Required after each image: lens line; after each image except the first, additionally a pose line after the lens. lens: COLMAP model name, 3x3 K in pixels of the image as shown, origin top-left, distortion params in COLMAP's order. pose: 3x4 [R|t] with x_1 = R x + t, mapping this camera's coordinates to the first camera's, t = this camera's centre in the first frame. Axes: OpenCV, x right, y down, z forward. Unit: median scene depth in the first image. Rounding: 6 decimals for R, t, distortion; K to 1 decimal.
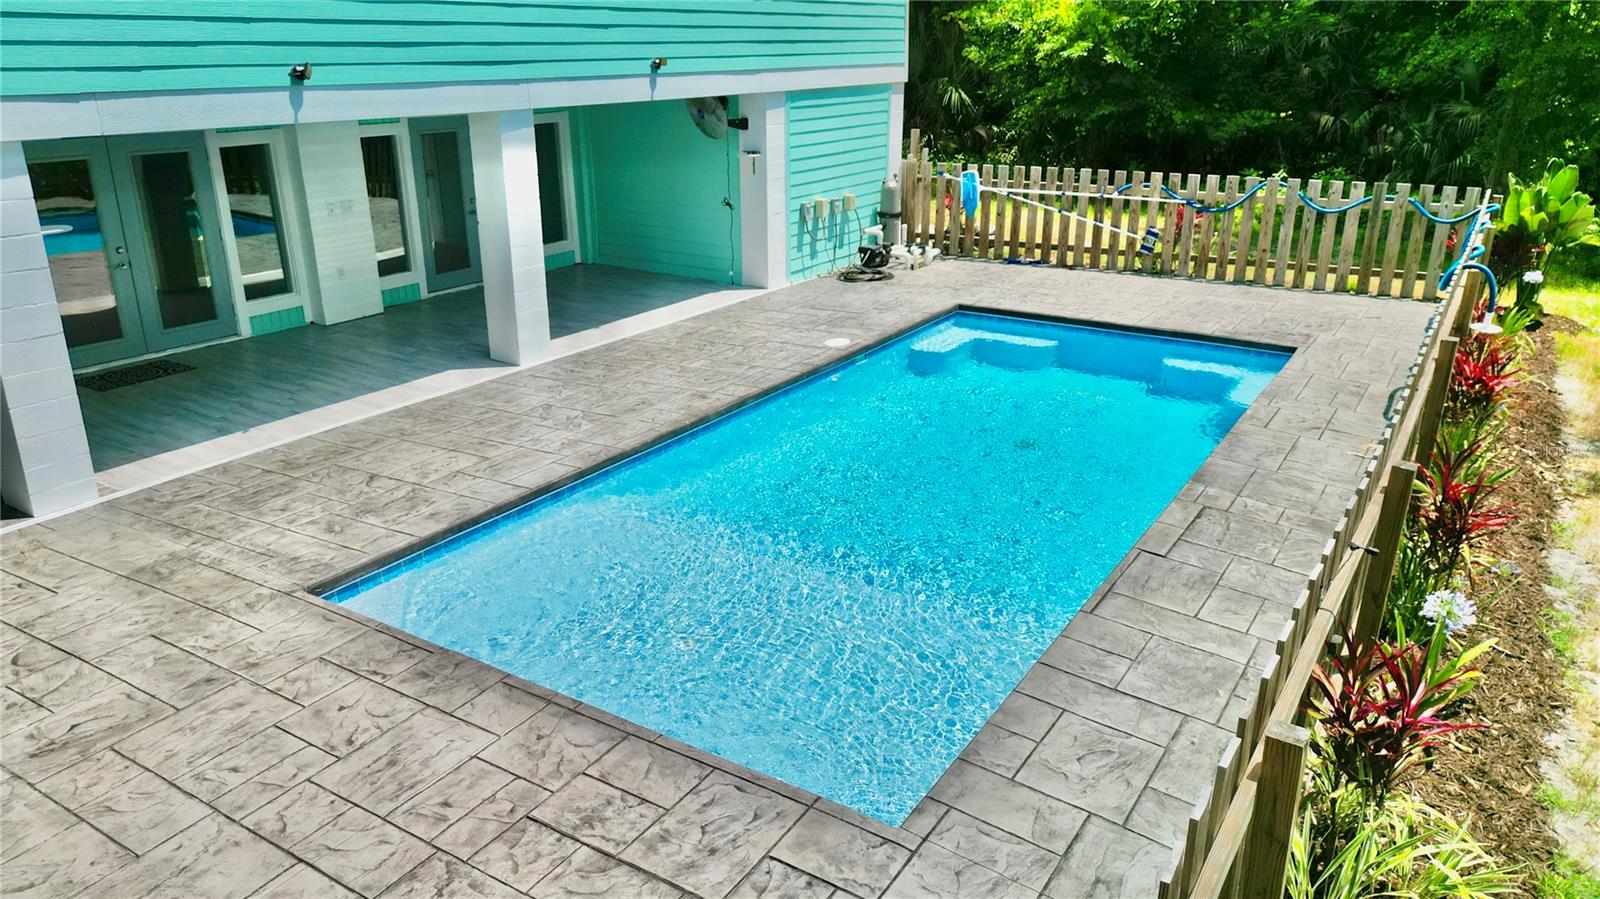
lens RADIAL K [[1149.0, 0, 800.0], [0, 1149.0, 449.5], [0, 0, 1]] dist [0.068851, -0.075678]
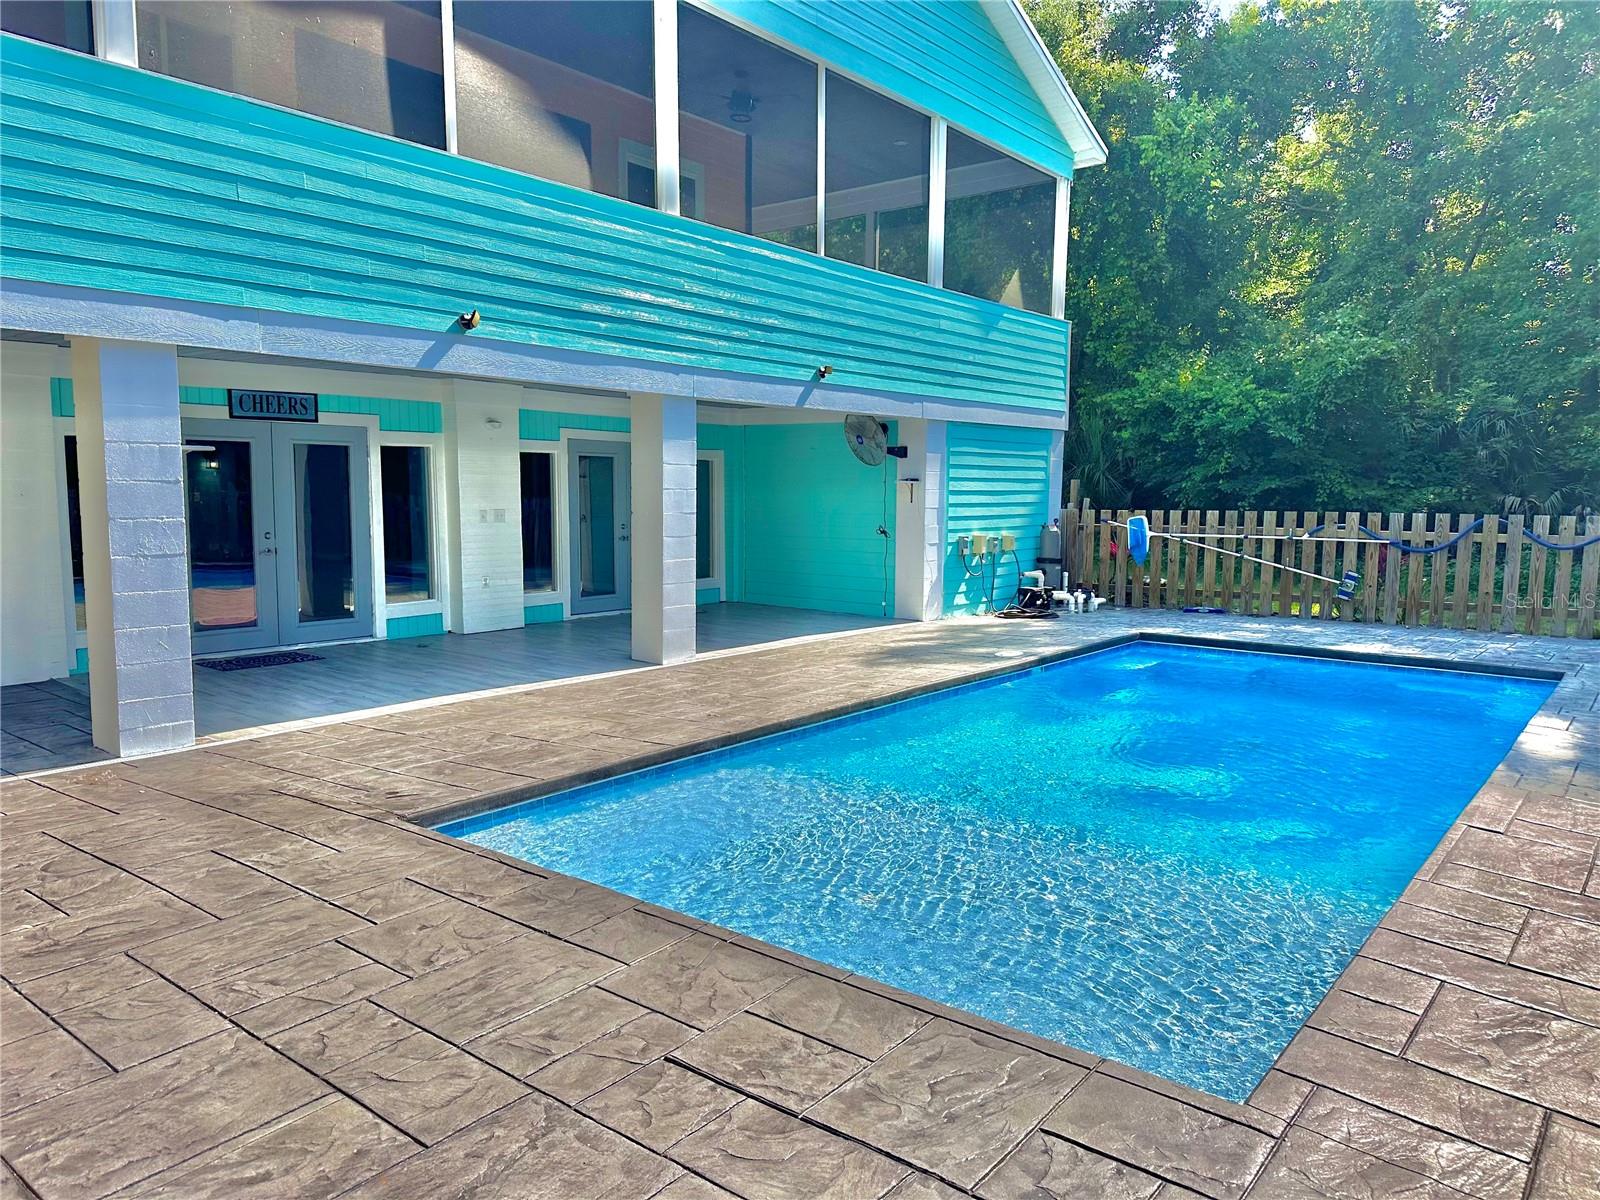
lens RADIAL K [[1147.2, 0, 800.0], [0, 1147.2, 600.0], [0, 0, 1]] dist [0.054460, -0.066514]
pose [[0.994184, 0.020230, -0.105779, -0.075380], [-0.045108, 0.970114, -0.238421, 0.176947], [0.097794, 0.241805, 0.965384, 0.241618]]
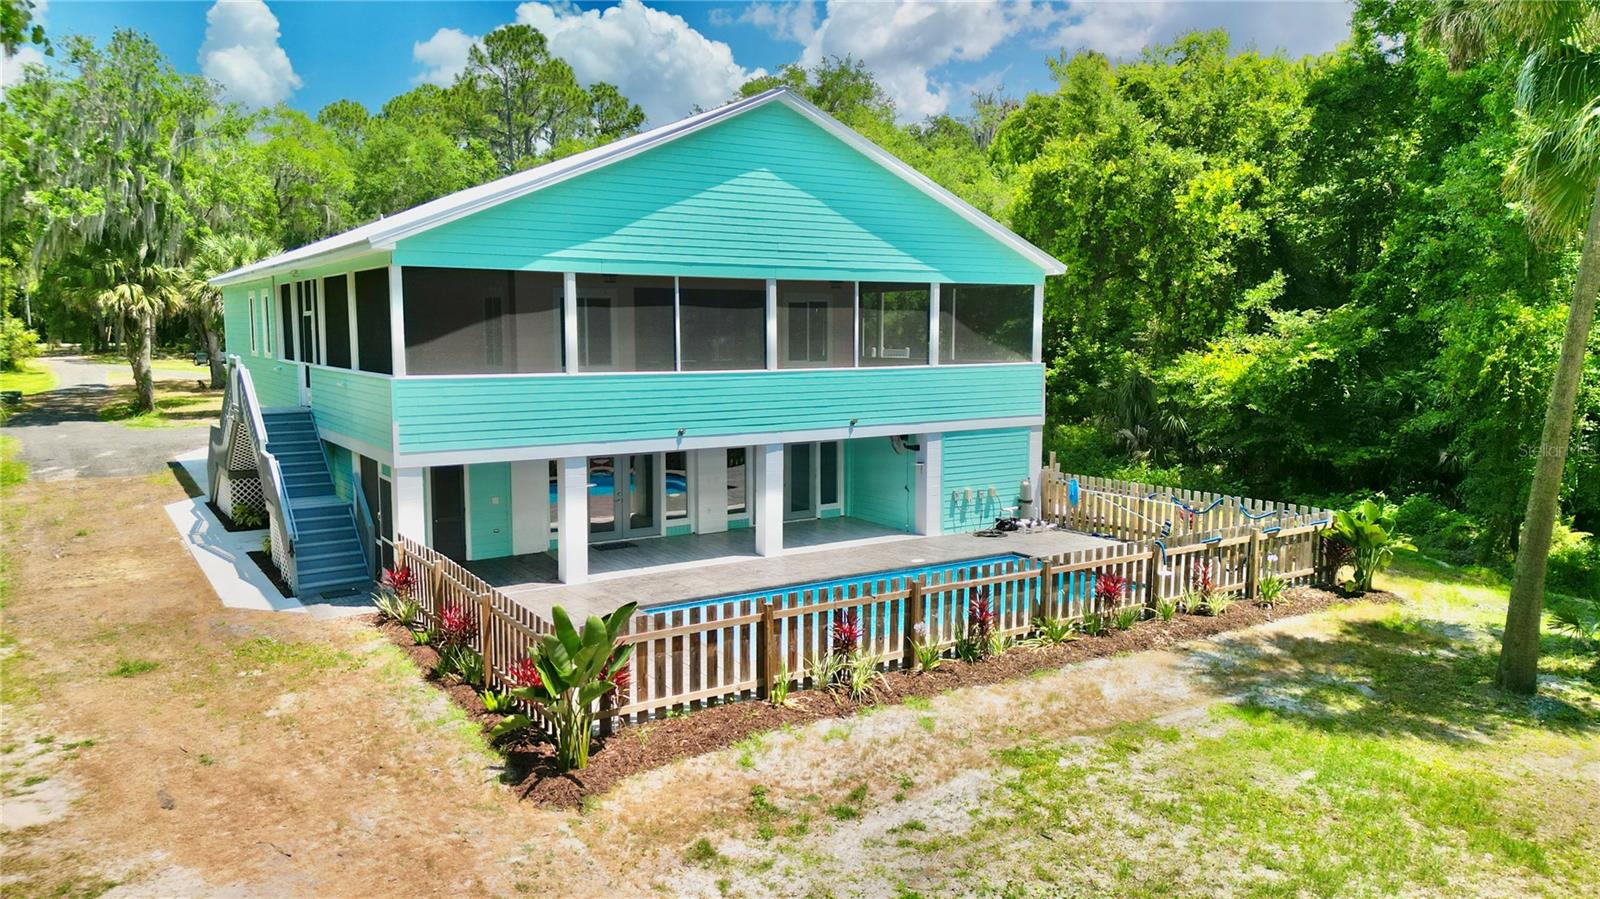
lens RADIAL K [[1149.0, 0, 800.0], [0, 1149.0, 449.5], [0, 0, 1]] dist [0.068851, -0.075678]
pose [[0.912084, 0.048065, -0.407175, 1.350041], [-0.140549, 0.969584, -0.200380, 0.306239], [0.385159, 0.239991, 0.891098, -1.855562]]
